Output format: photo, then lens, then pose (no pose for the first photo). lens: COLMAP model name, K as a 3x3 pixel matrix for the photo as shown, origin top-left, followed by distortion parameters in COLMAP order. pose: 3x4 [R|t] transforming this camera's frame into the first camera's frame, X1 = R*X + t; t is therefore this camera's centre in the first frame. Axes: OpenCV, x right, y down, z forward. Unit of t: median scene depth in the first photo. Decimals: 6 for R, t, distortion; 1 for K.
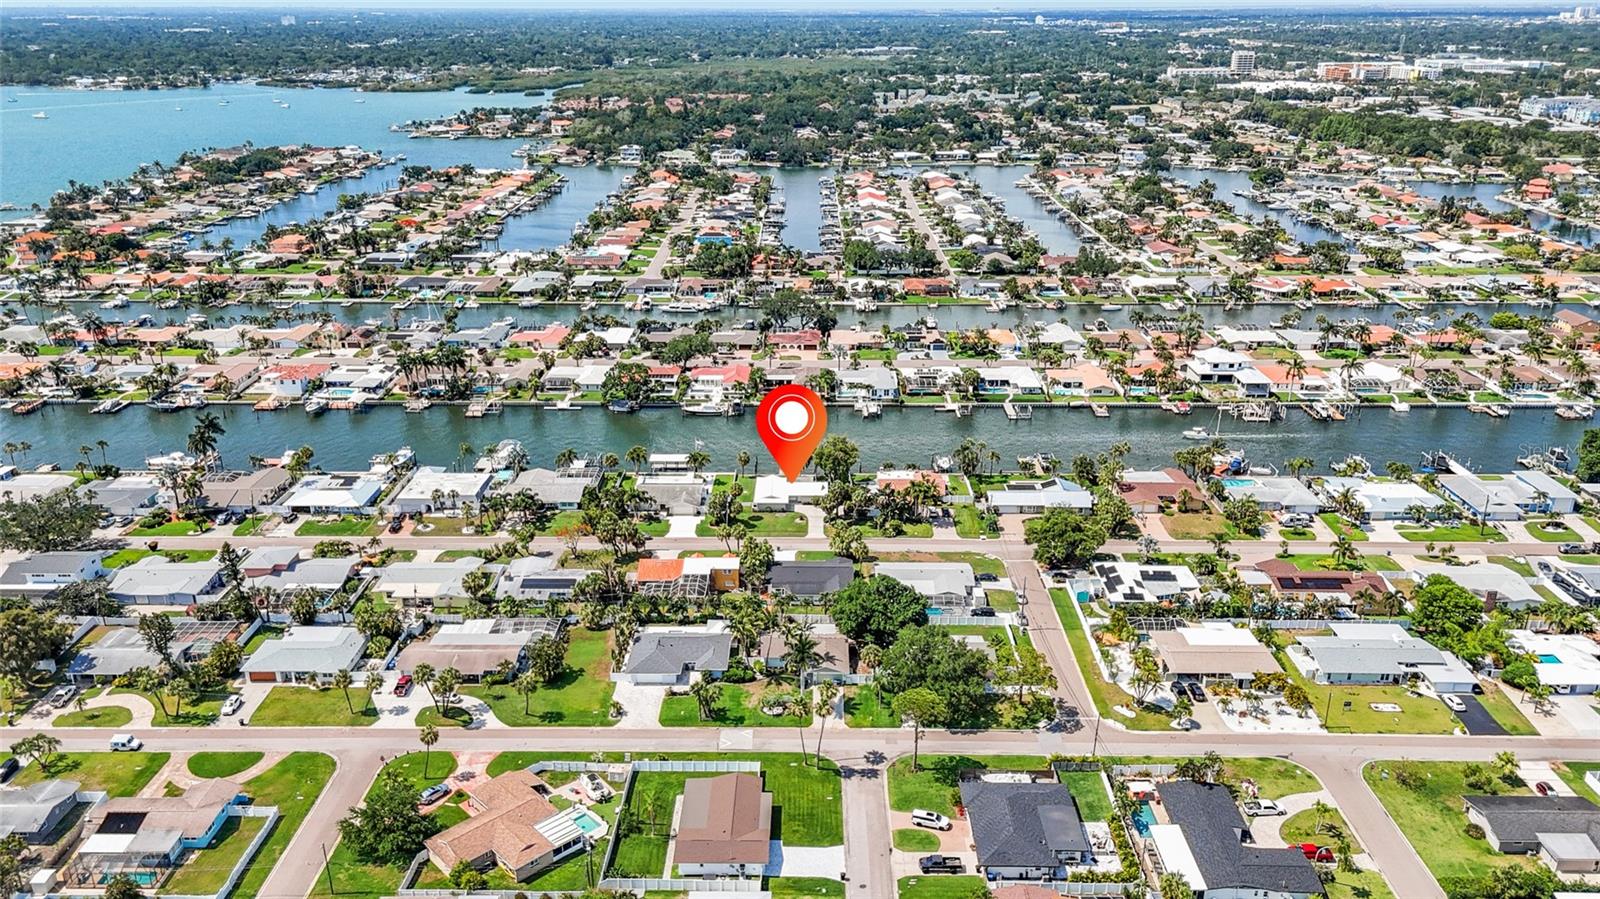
lens RADIAL K [[1185.6, 0, 799.7], [0, 1185.6, 453.8], [0, 0, 1]] dist [0.083665, -0.085906]
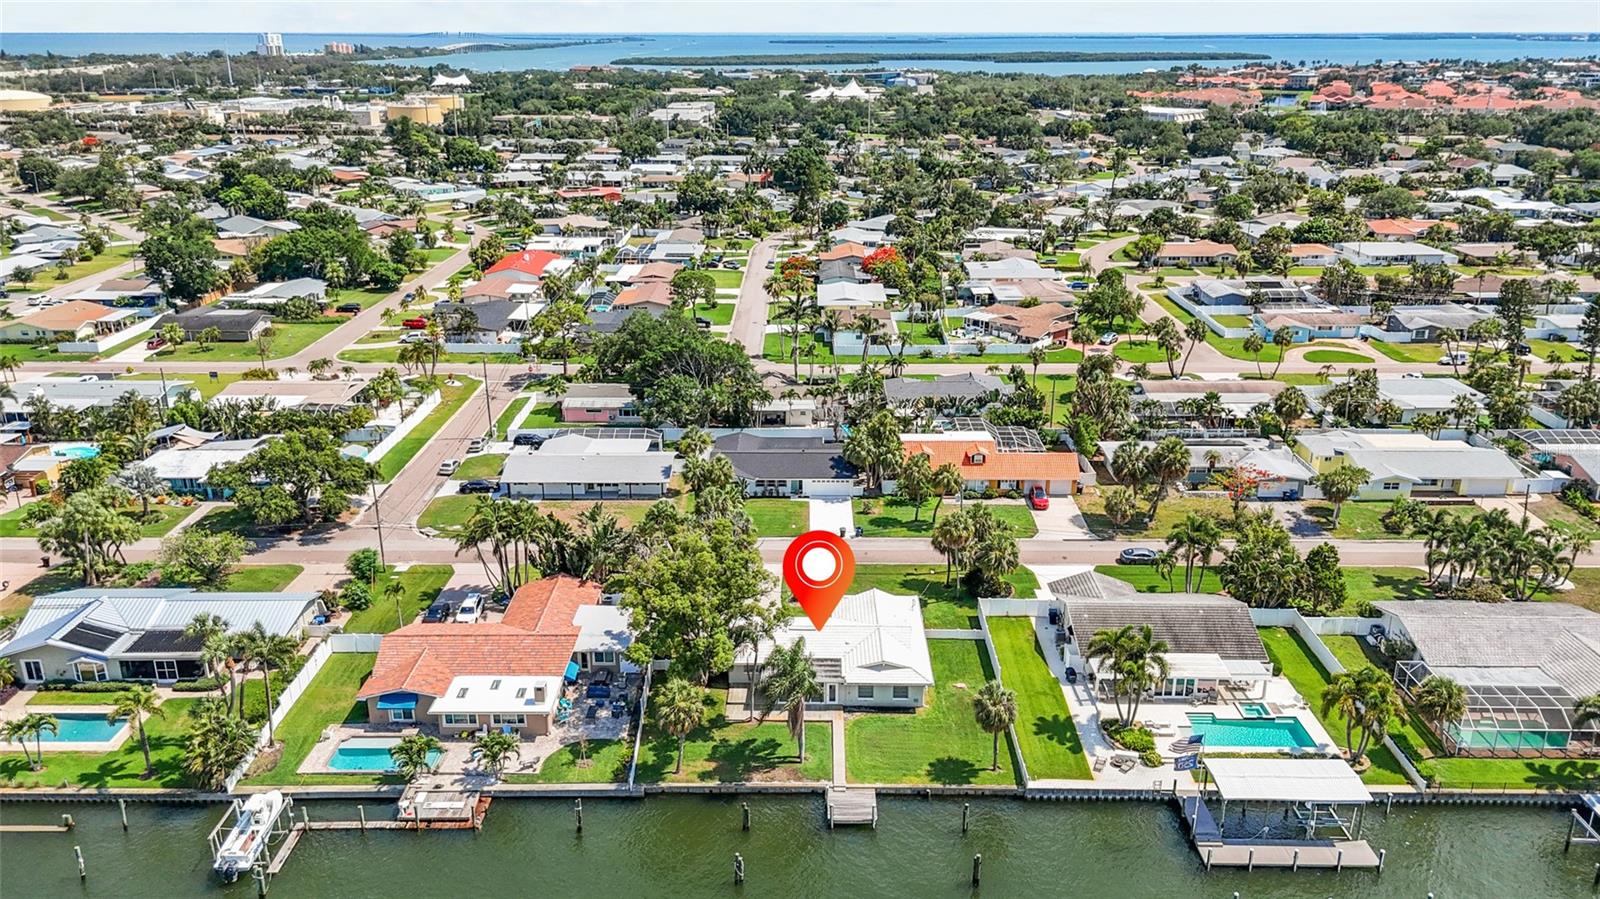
lens RADIAL K [[1192.2, 0, 795.1], [0, 1192.2, 451.8], [0, 0, 1]] dist [0.080011, -0.092019]
pose [[-0.999932, 0.002800, 0.011288, -0.001646], [0.009337, 0.771920, 0.635651, -0.194238], [-0.006934, 0.635713, -0.771894, 0.982718]]
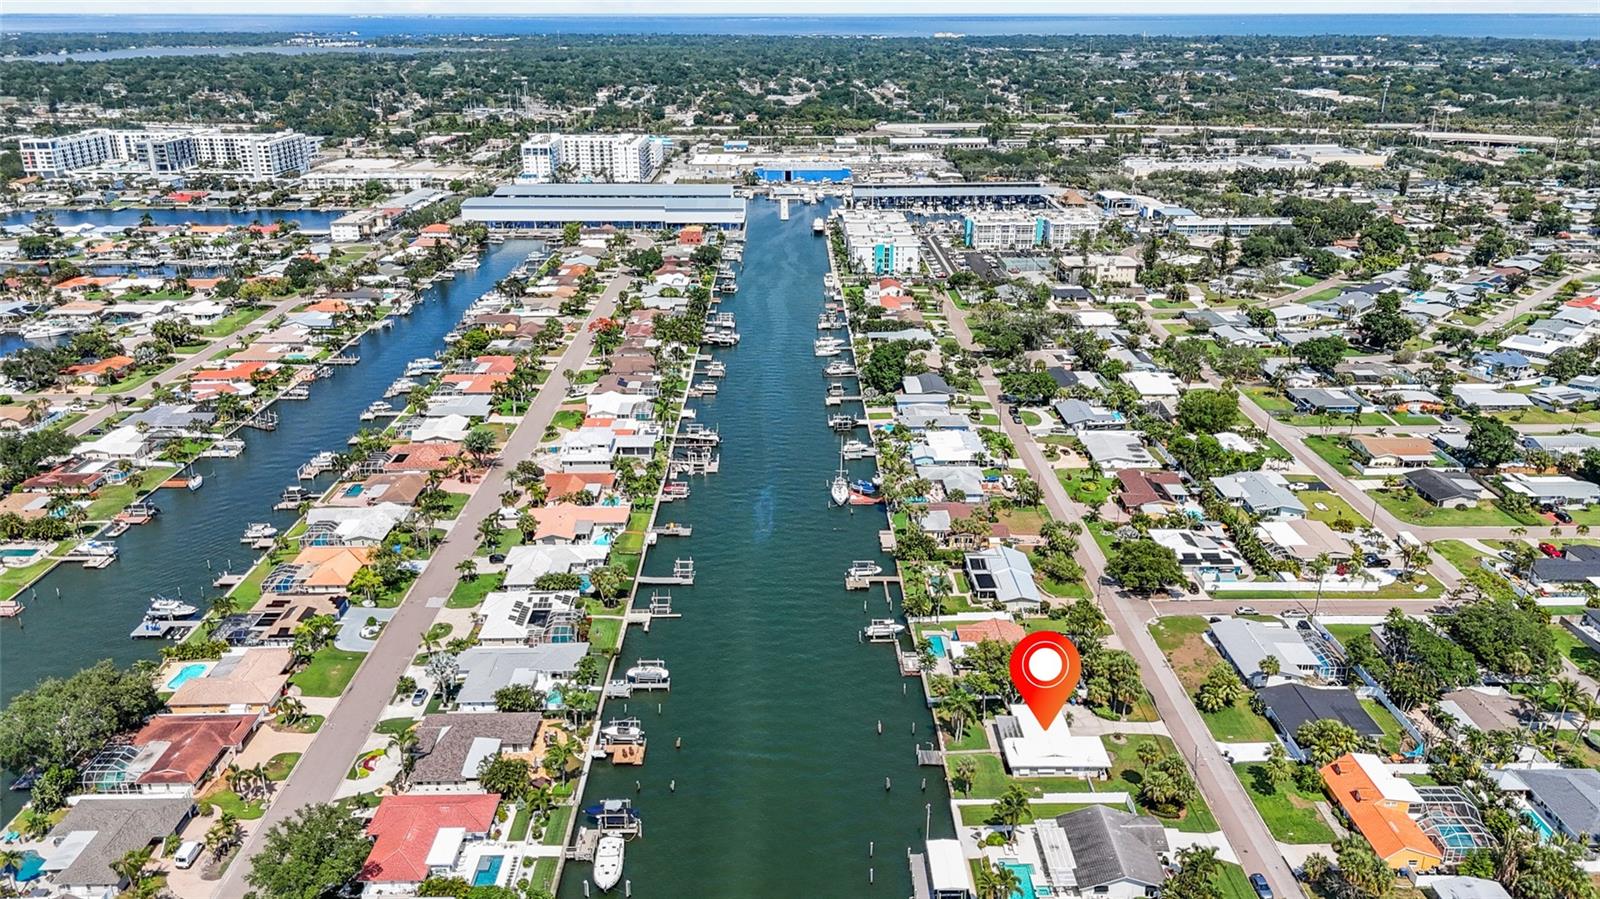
lens RADIAL K [[1200.3, 0, 781.7], [0, 1200.3, 410.8], [0, 0, 1]] dist [0.085516, -0.103617]
pose [[-0.003838, -0.308886, 0.951091, -0.484629], [0.352923, 0.889478, 0.290300, -0.310534], [-0.935645, 0.336776, 0.105599, 0.793970]]
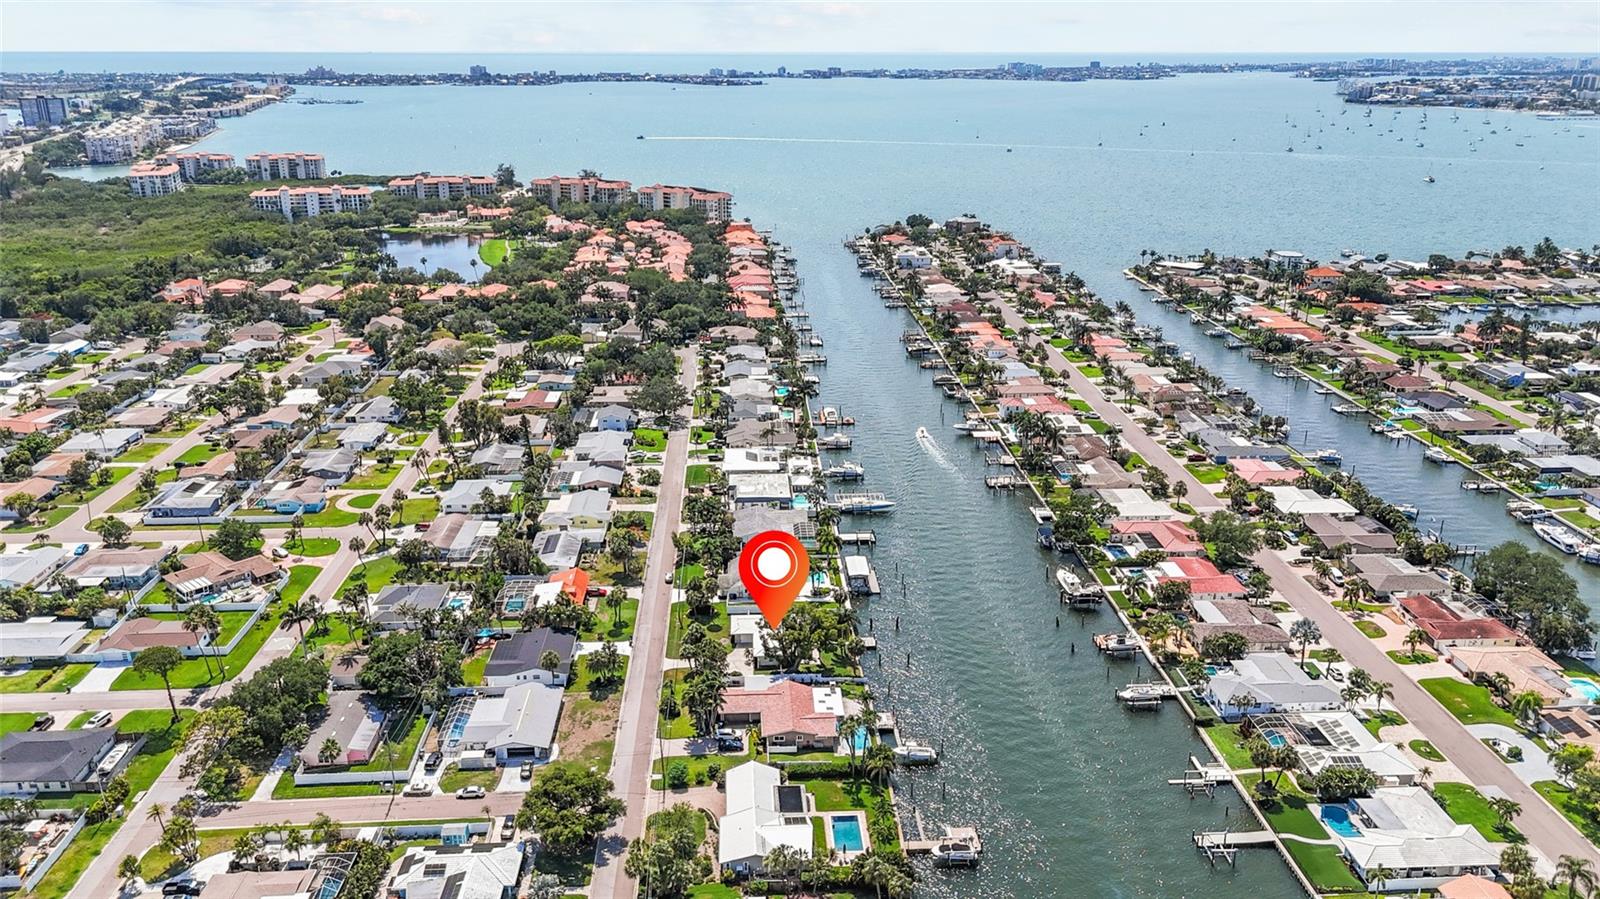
lens RADIAL K [[1175.0, 0, 795.5], [0, 1175.0, 449.6], [0, 0, 1]] dist [0.068617, -0.076380]
pose [[0.059435, 0.322903, -0.944564, 0.585499], [-0.350380, 0.892781, 0.283154, -0.260650], [0.934720, 0.314127, 0.166201, 0.658509]]
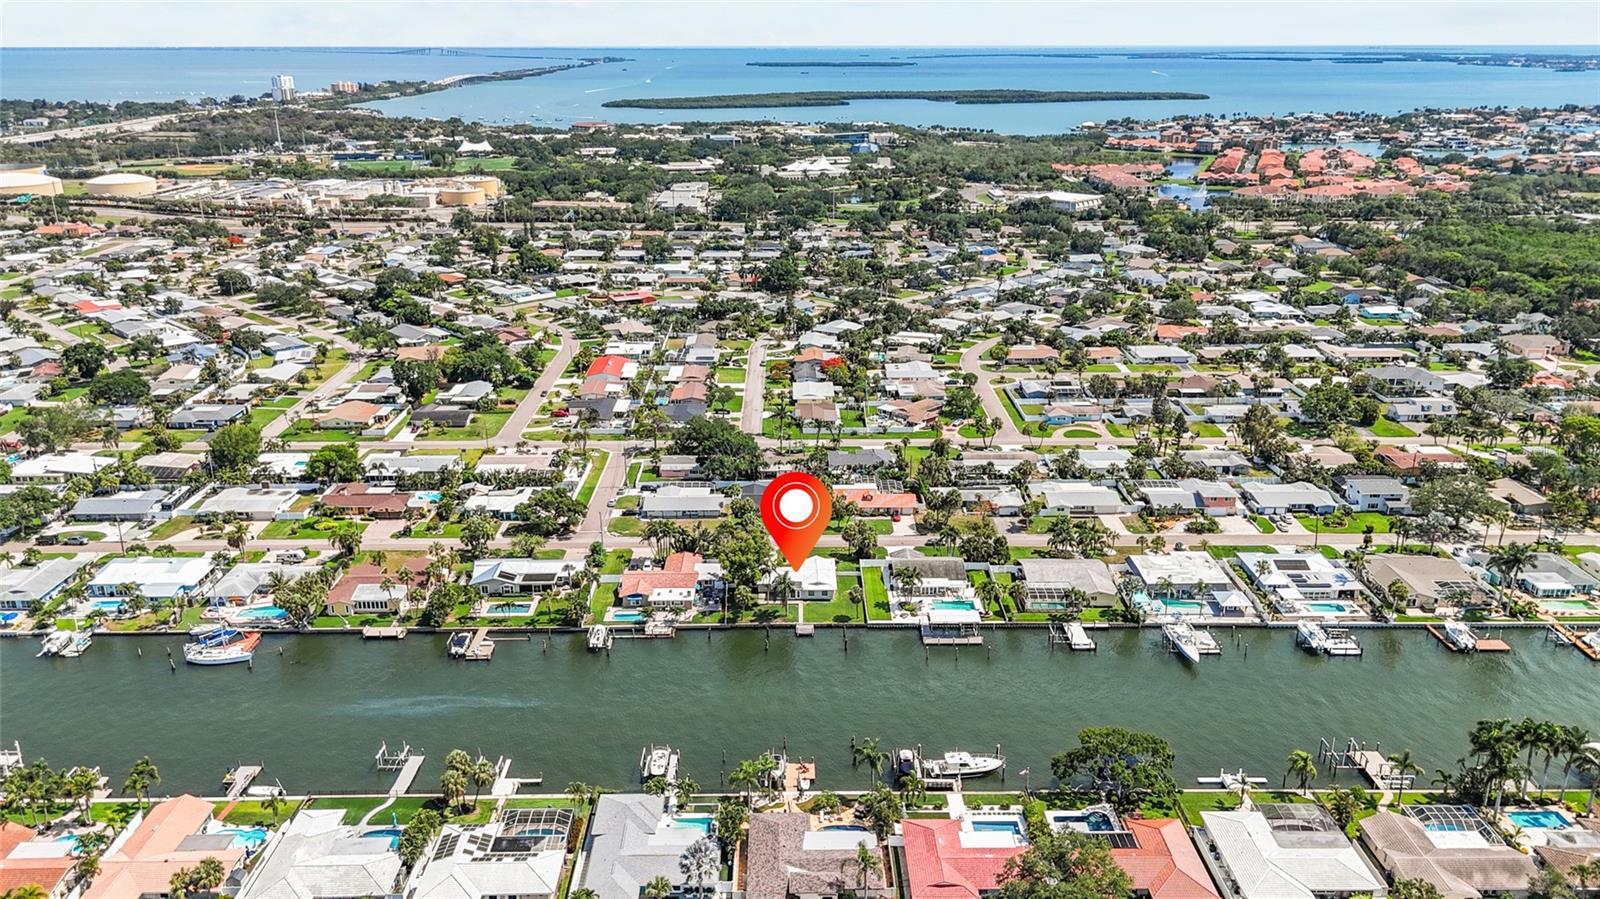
lens RADIAL K [[1192.2, 0, 795.1], [0, 1192.2, 451.8], [0, 0, 1]] dist [0.080011, -0.092019]
pose [[-0.999934, 0.009129, -0.007012, -0.000588], [0.002636, 0.774611, 0.632432, -0.491446], [0.011205, 0.632372, -0.774584, 1.301942]]
